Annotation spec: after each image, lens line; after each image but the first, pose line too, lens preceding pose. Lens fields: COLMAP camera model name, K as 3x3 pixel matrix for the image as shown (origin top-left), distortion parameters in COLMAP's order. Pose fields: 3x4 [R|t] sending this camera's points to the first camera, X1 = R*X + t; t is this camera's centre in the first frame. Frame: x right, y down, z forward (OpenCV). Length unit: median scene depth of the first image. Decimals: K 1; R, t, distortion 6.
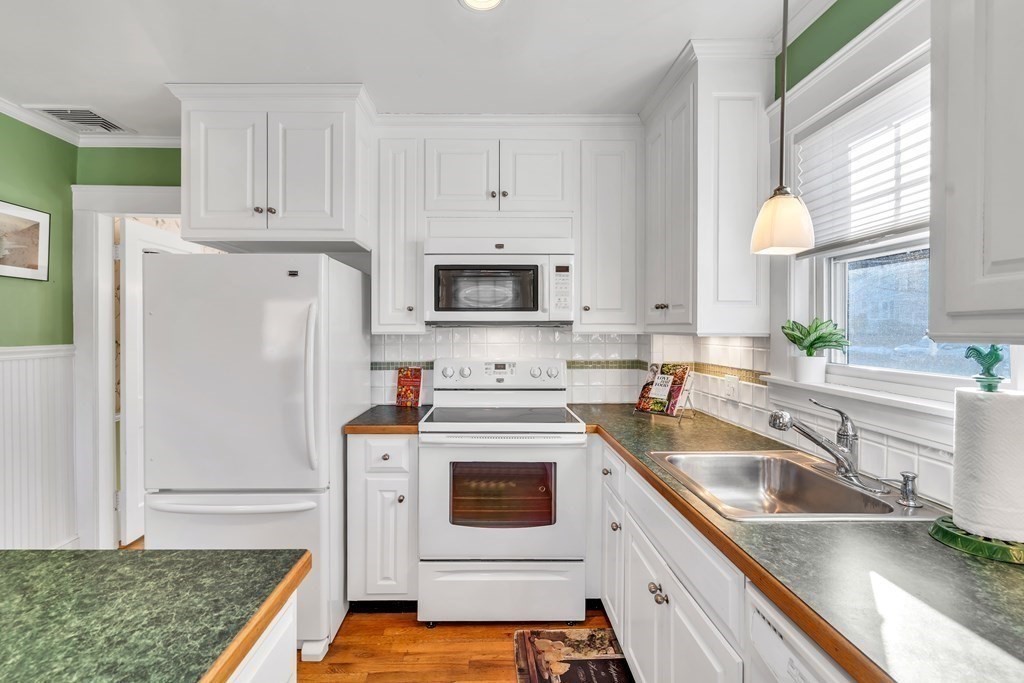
lens RADIAL K [[486.0, 0, 505.8], [0, 486.0, 334.3], [0, 0, 1]] dist [-0.010905, 0.001805]
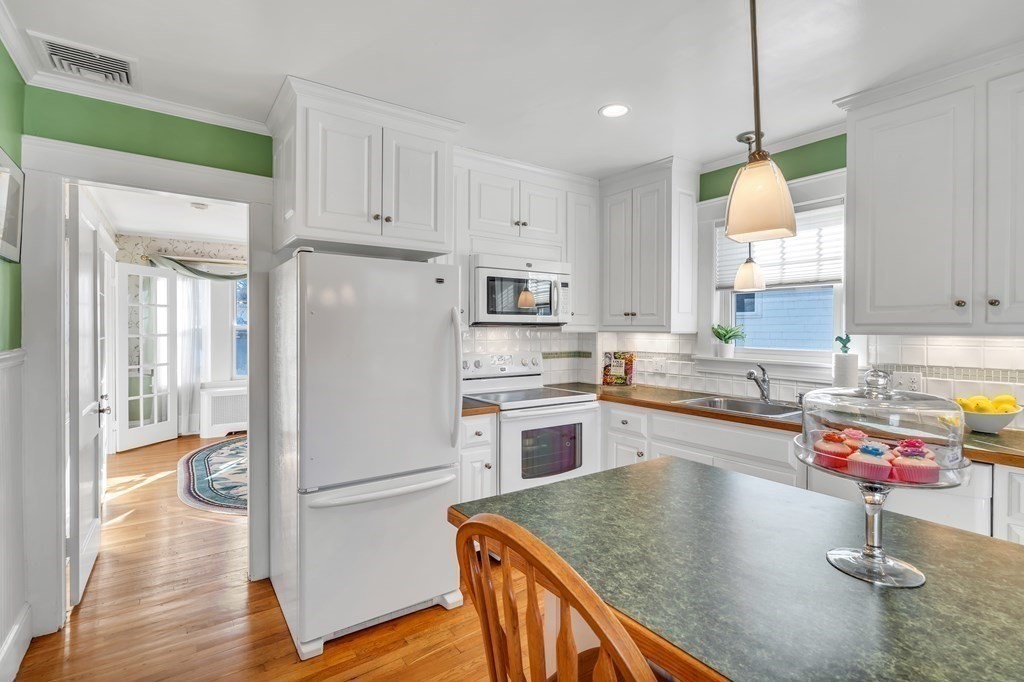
lens RADIAL K [[486.0, 0, 518.4], [0, 486.0, 335.7], [0, 0, 1]] dist [-0.010905, 0.001805]
pose [[0.820497, -0.006695, 0.571611, -0.802352], [0.004052, 0.999974, 0.005897, 0.000358], [-0.571636, -0.002522, 0.820503, -0.055573]]
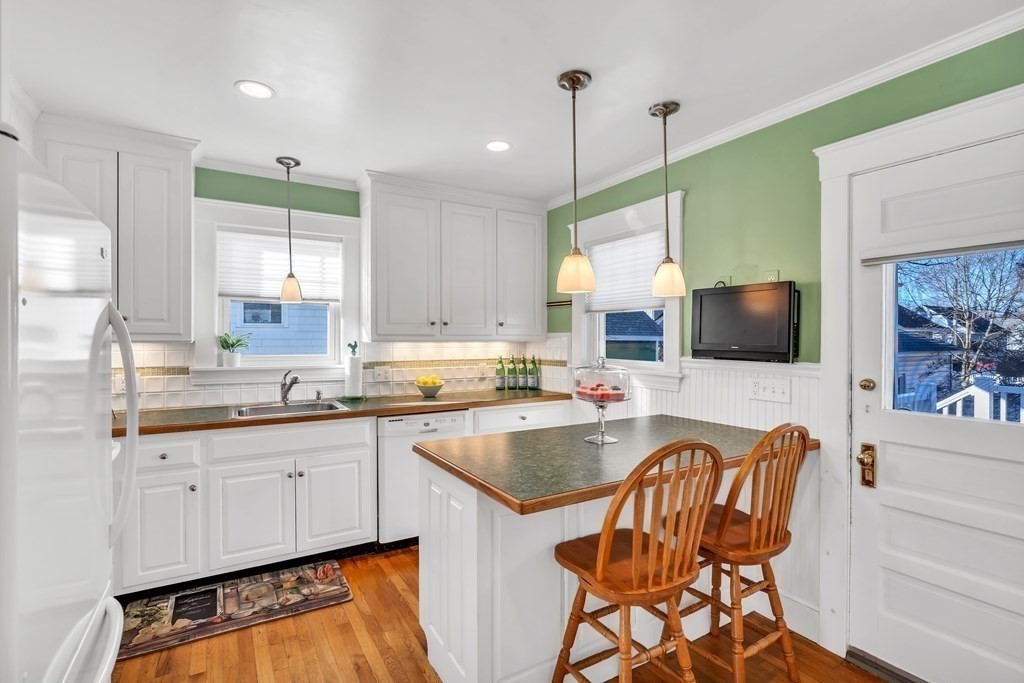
lens RADIAL K [[486.0, 0, 503.6], [0, 486.0, 339.0], [0, 0, 1]] dist [-0.010905, 0.001805]
pose [[-0.480960, -0.011101, 0.876672, -1.079059], [0.001911, 0.999904, 0.013710, -0.020916], [-0.876740, 0.008269, -0.480893, 0.721101]]
